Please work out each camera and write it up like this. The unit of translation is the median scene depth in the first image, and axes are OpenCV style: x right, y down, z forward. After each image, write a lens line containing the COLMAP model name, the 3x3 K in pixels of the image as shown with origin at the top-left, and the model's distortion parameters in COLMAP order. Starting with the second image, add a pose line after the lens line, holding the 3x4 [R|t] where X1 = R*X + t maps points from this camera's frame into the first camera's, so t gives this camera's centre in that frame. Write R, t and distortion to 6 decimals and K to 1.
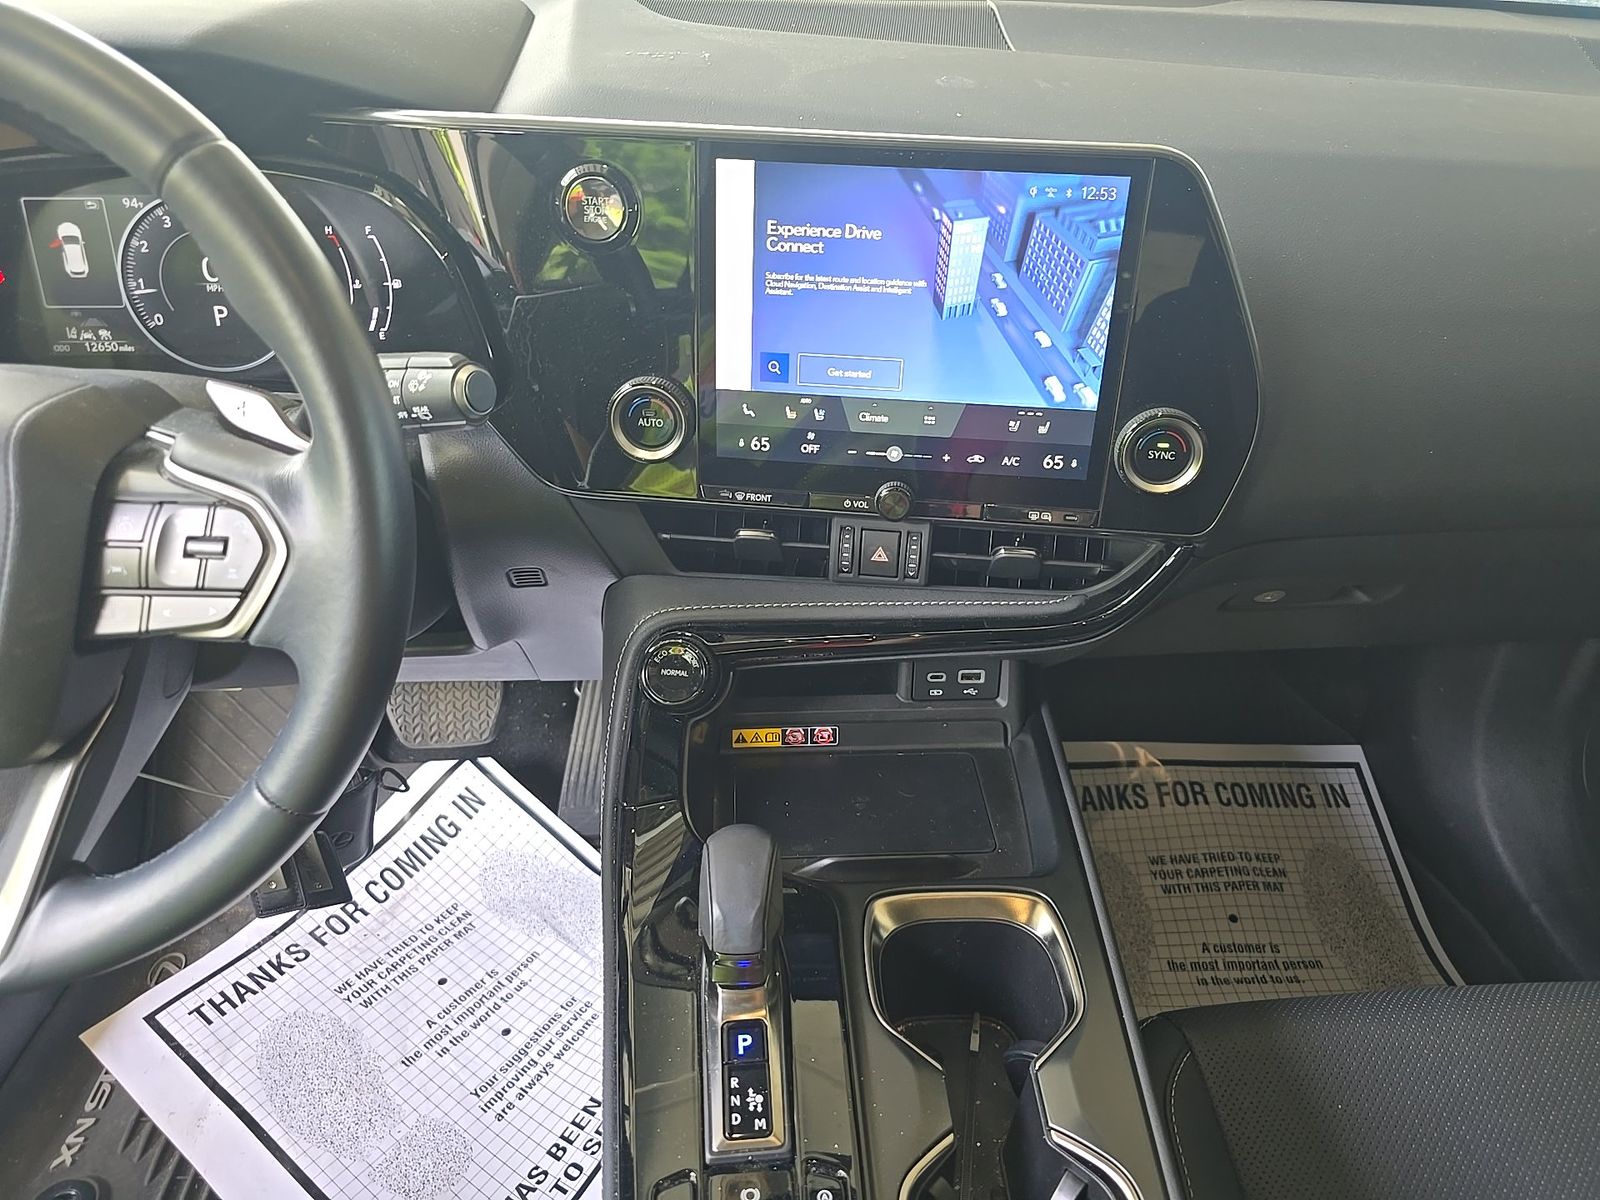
lens RADIAL K [[1052.6, 0, 804.3], [0, 1052.6, 612.1], [0, 0, 1]] dist [0.029228, -0.040717]
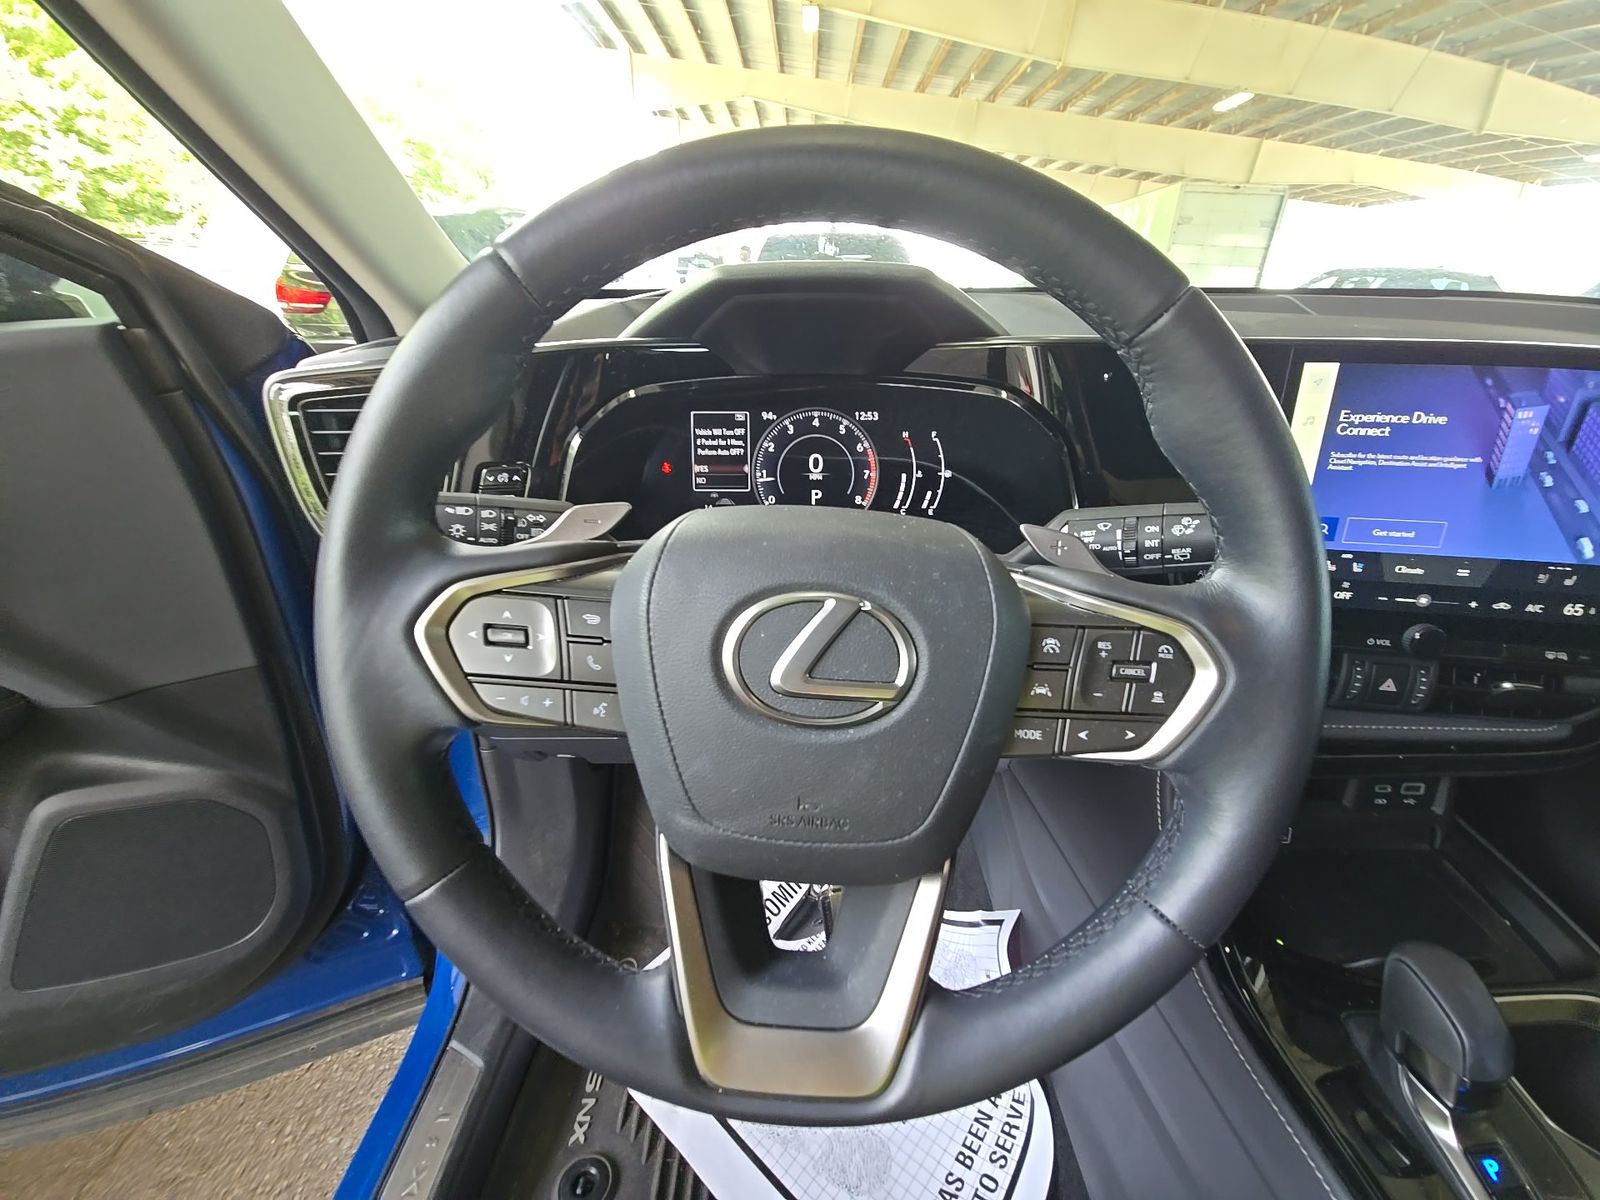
lens RADIAL K [[638.5, 0, 796.2], [0, 638.5, 622.6], [0, 0, 1]] dist [0.014123, -0.012480]
pose [[0.995977, 0.015583, -0.088239, -0.560823], [-0.027631, 0.990184, -0.137010, -0.007455], [0.085238, 0.138897, 0.986632, 0.232959]]
